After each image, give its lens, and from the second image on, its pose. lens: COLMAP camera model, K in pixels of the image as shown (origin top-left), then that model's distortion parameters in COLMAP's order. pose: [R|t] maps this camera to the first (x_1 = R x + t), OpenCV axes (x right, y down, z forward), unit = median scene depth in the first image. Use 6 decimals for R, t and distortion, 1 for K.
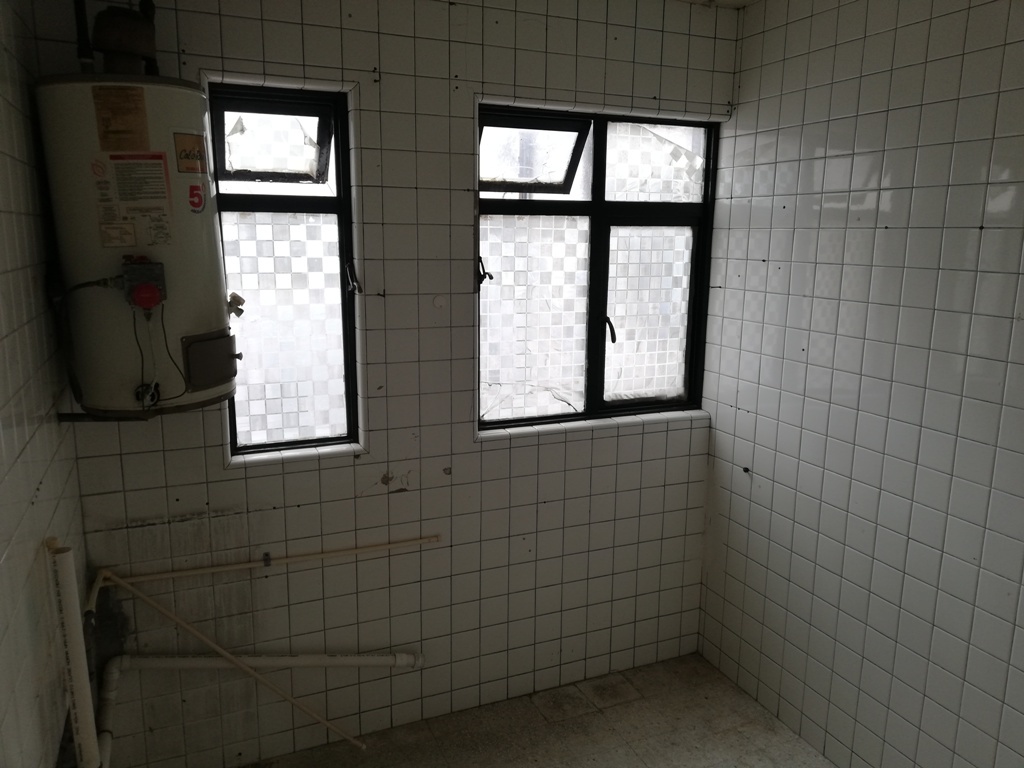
lens RADIAL K [[768.2, 0, 511.3], [0, 768.2, 383.5], [0, 0, 1]] dist [0.027479, -0.041199]
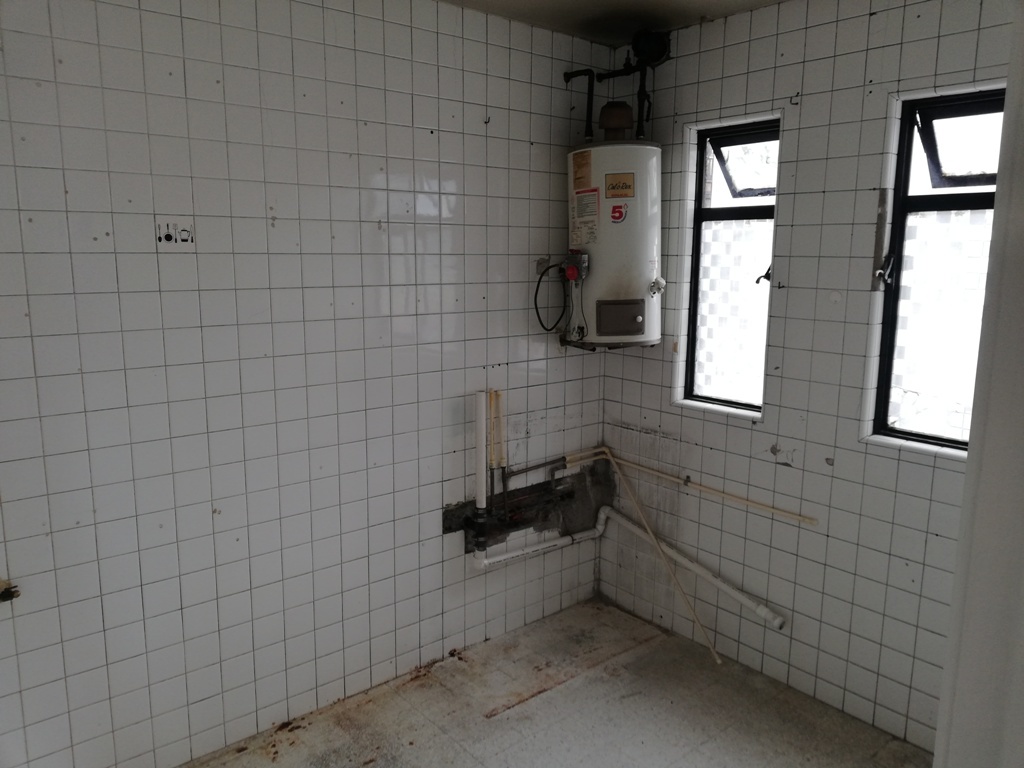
lens RADIAL K [[768.2, 0, 508.3], [0, 768.2, 380.6], [0, 0, 1]] dist [0.027479, -0.041199]
pose [[0.281056, 0.158524, -0.946508, 0.803233], [-0.181867, 0.977189, 0.109659, -0.029596], [0.942301, 0.141318, 0.303475, 0.271874]]
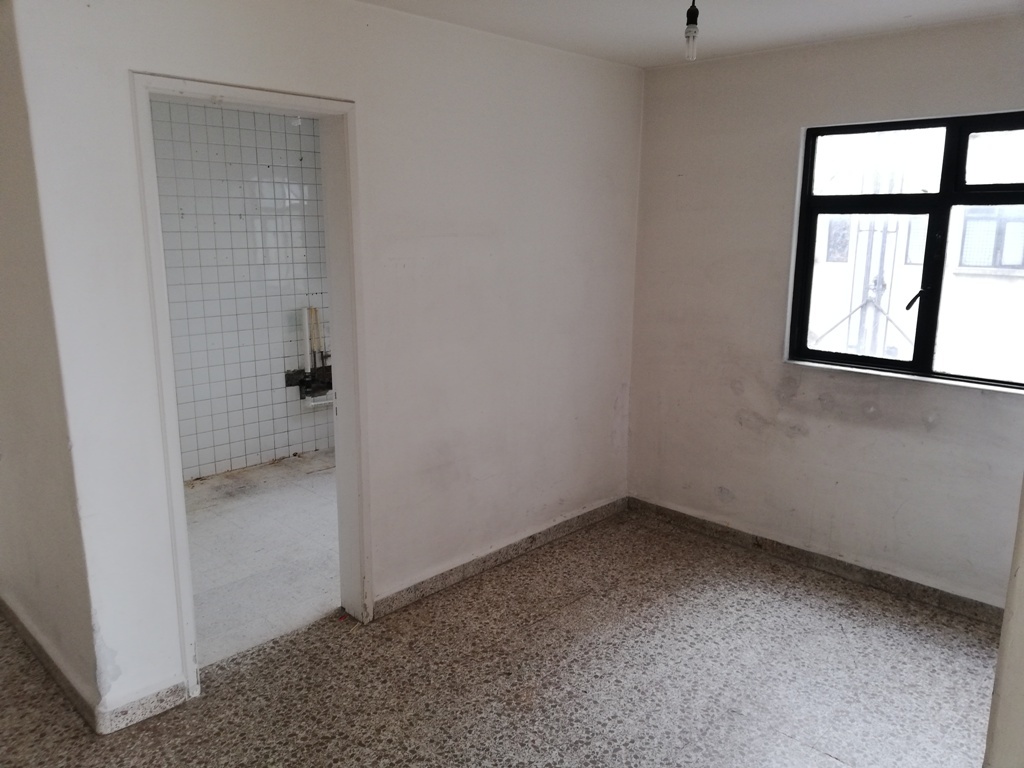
lens RADIAL K [[768.2, 0, 517.5], [0, 768.2, 384.4], [0, 0, 1]] dist [0.027479, -0.041199]
pose [[0.380053, 0.183147, -0.906652, 2.314218], [-0.173118, 0.976964, 0.124783, -0.042115], [0.908620, 0.109534, 0.403004, 0.295573]]
